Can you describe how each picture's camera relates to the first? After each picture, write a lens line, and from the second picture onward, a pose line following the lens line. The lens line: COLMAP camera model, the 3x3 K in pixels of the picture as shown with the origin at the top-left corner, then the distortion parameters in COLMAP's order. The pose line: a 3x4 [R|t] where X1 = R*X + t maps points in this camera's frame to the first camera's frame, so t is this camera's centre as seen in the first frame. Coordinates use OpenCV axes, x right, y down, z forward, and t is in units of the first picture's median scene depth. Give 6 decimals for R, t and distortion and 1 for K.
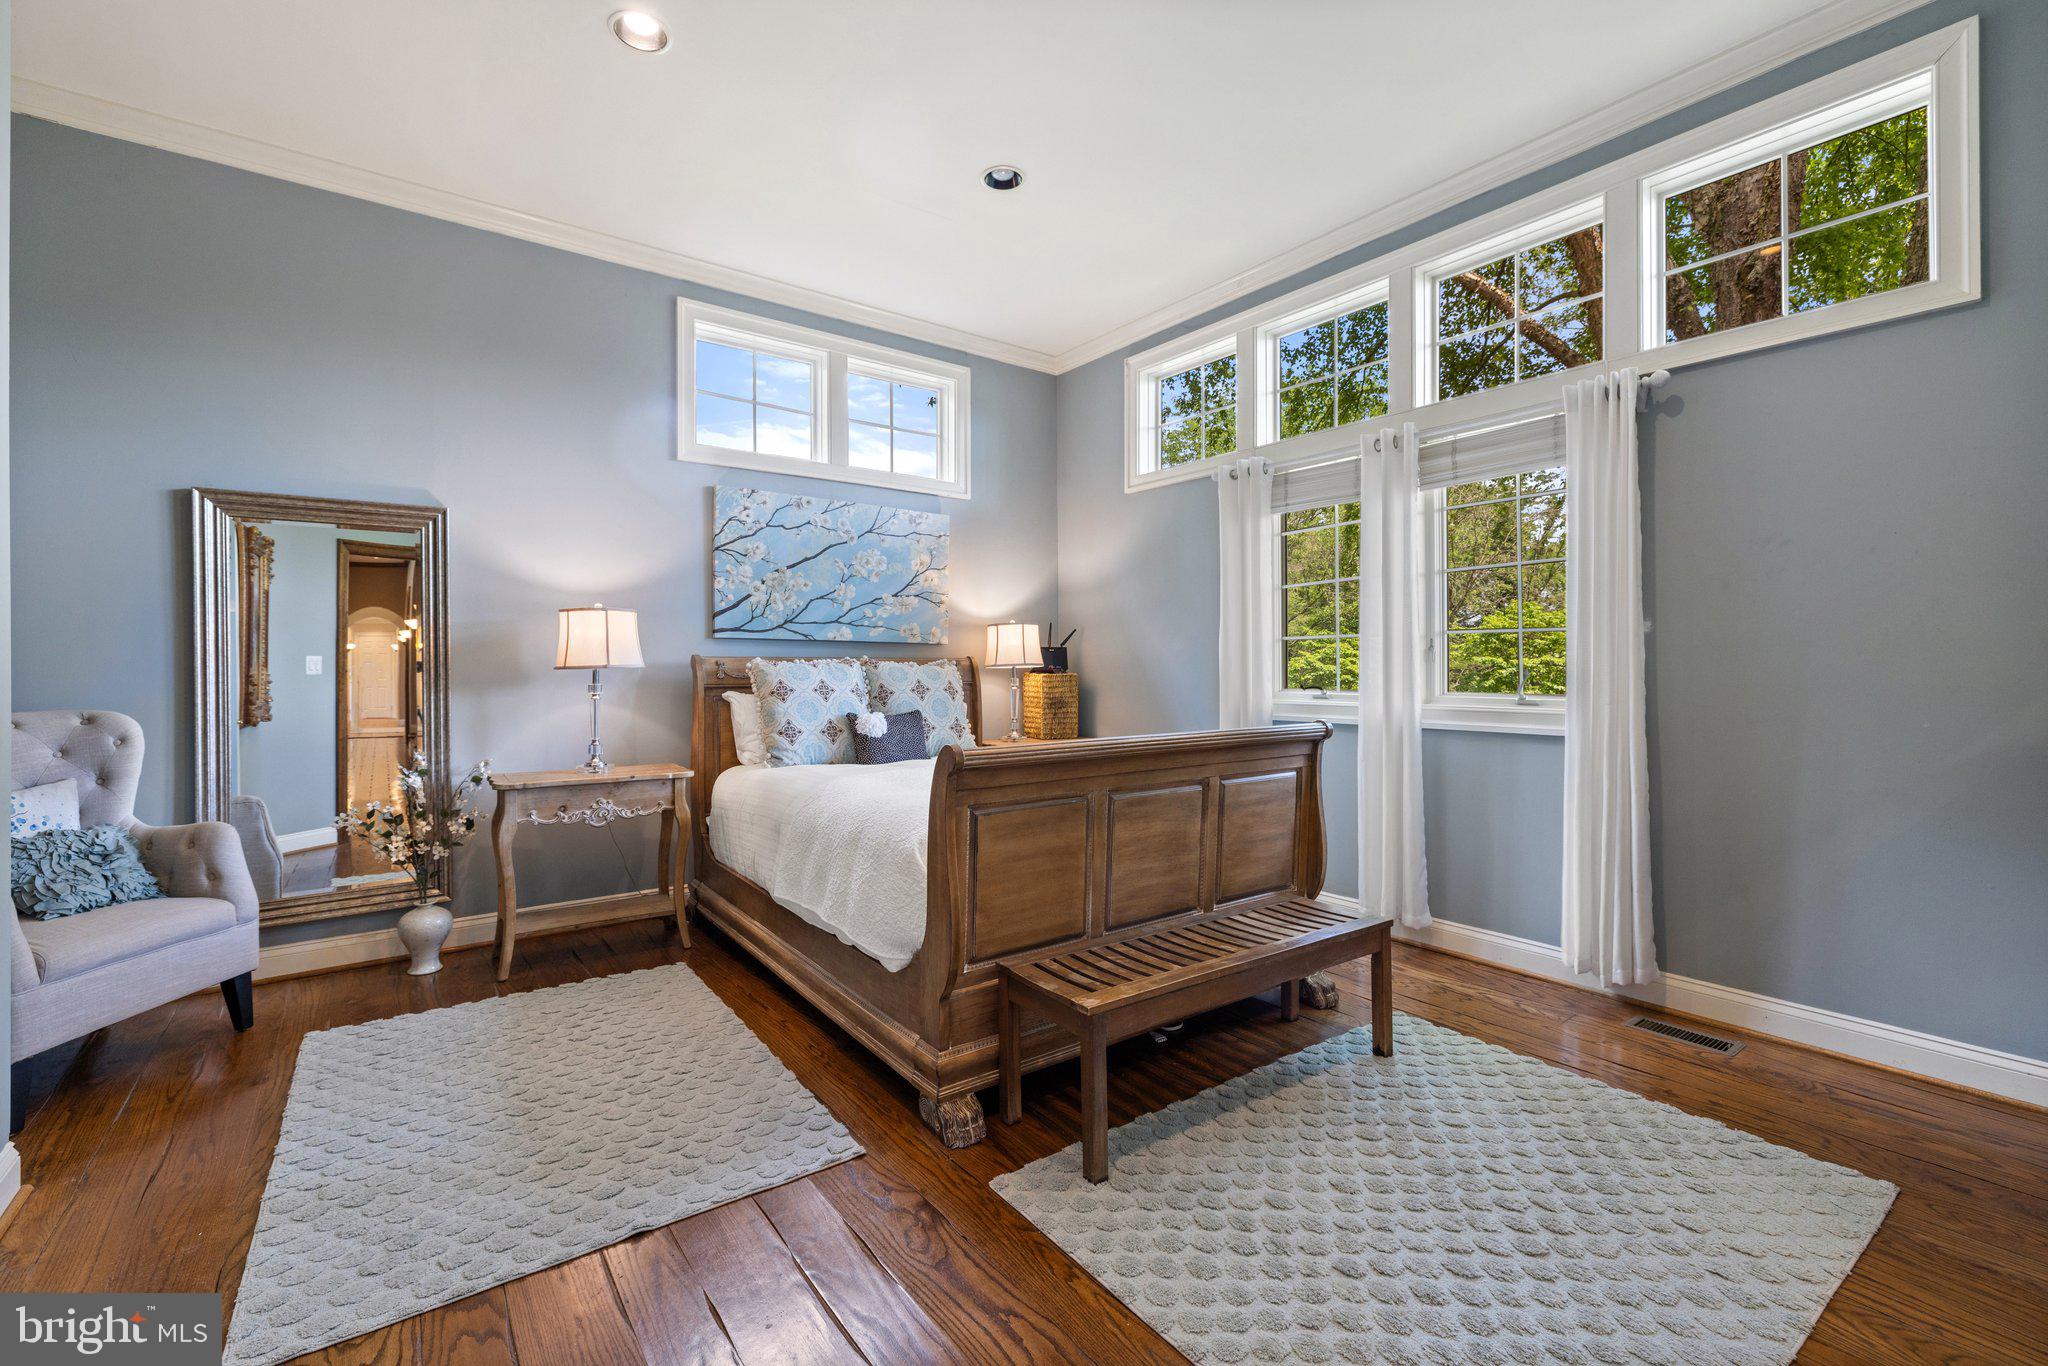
lens RADIAL K [[862.6, 0, 1027.6], [0, 862.6, 672.6], [0, 0, 1]] dist [-0.004325, -0.000057]
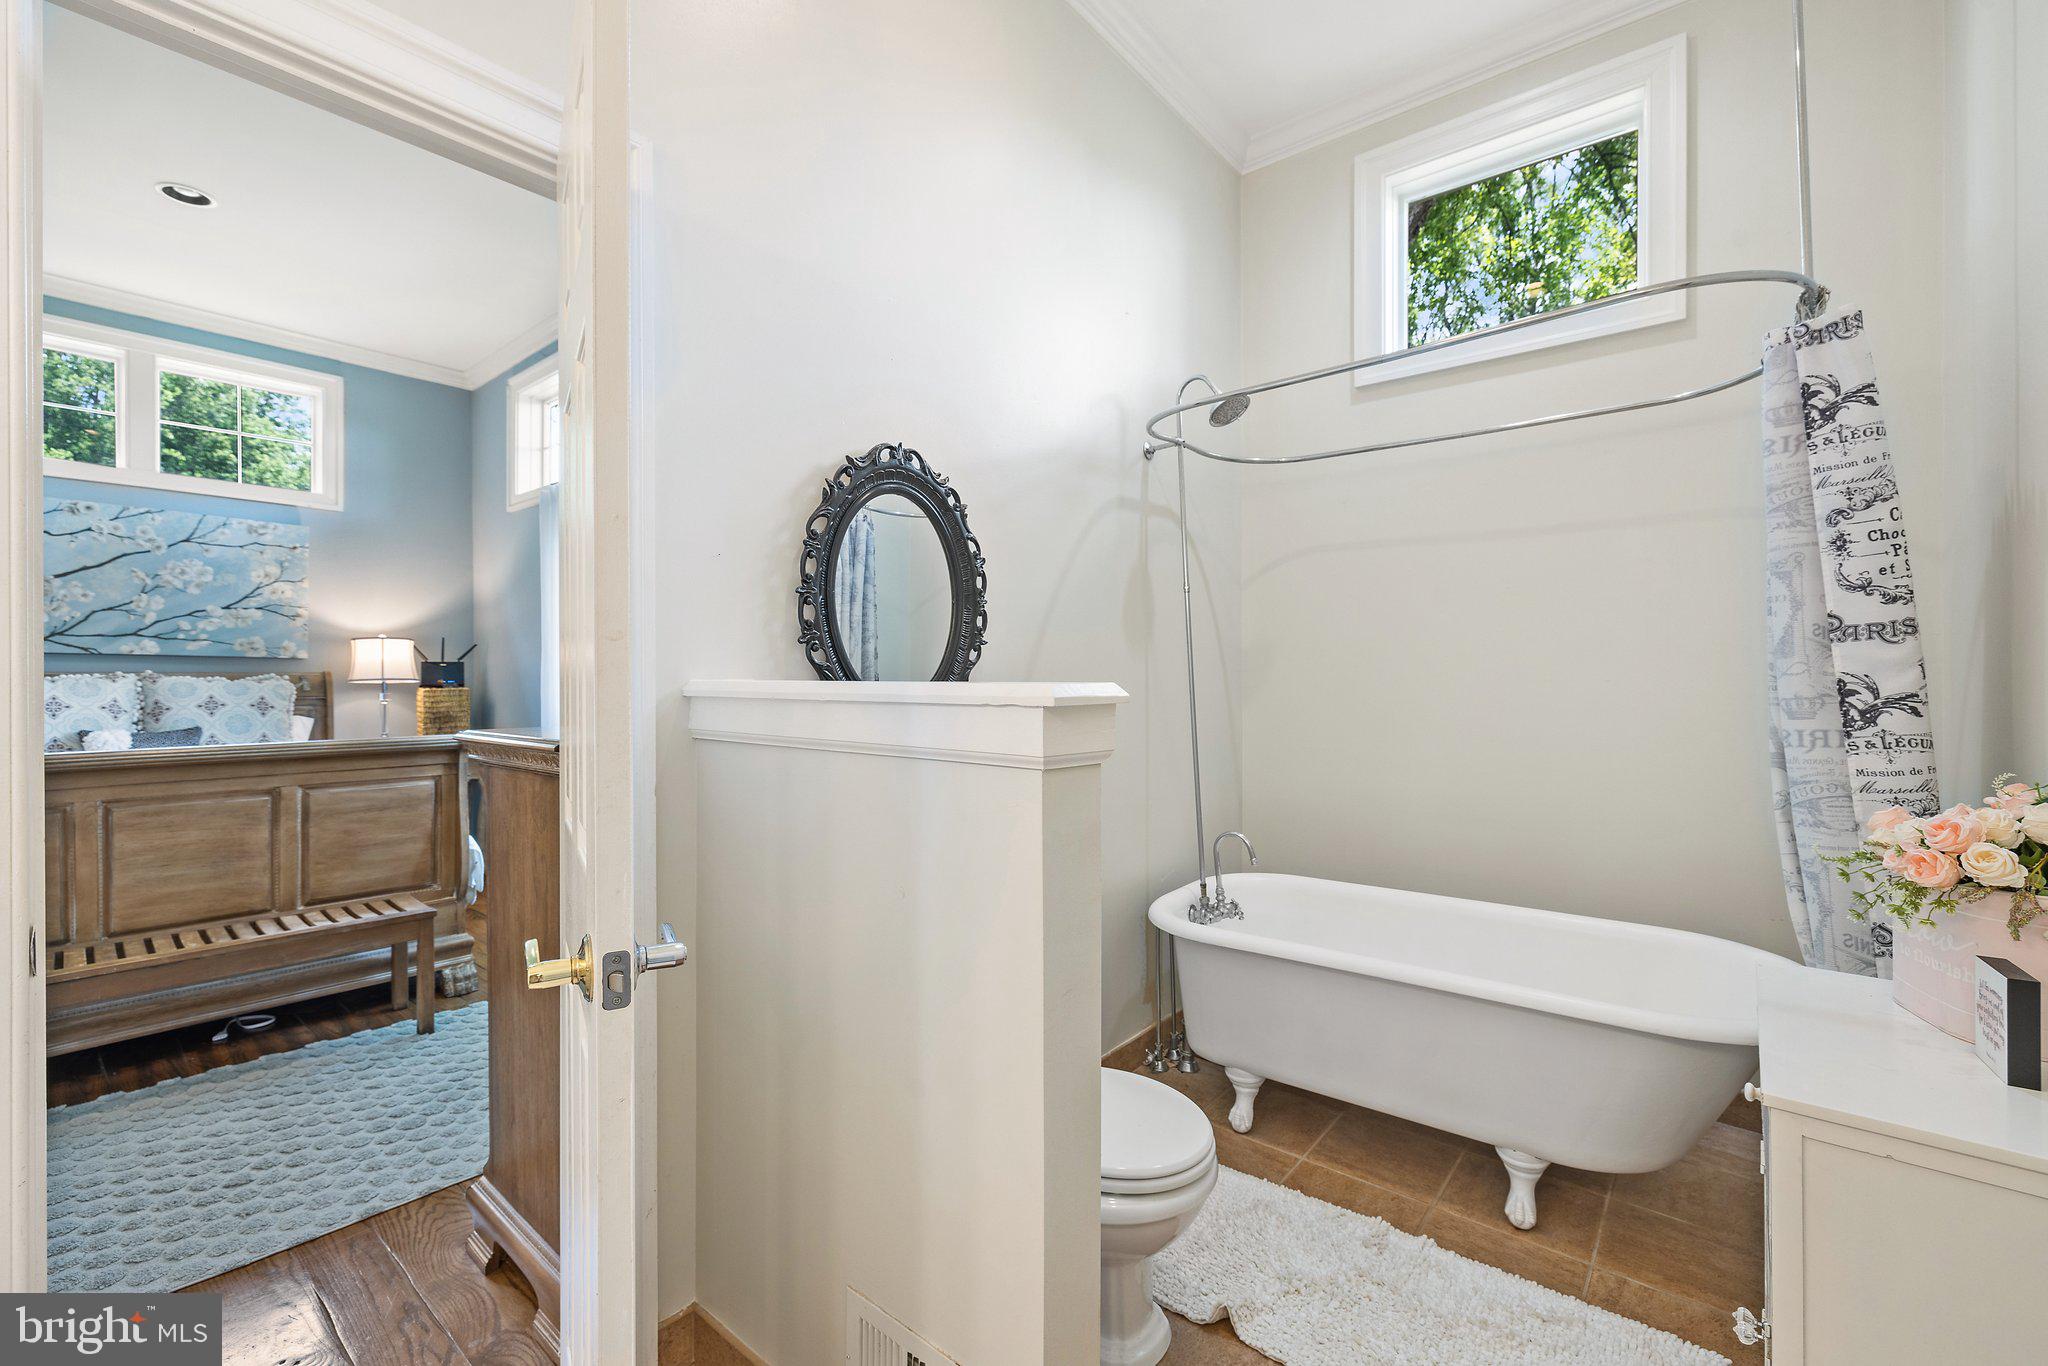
lens RADIAL K [[862.6, 0, 1022.2], [0, 862.6, 684.5], [0, 0, 1]] dist [-0.004325, -0.000057]
pose [[0.973257, -0.001453, 0.229713, 0.501924], [0.001472, 0.999999, 0.000087, -0.002429], [-0.229713, 0.000253, 0.973258, -0.142648]]
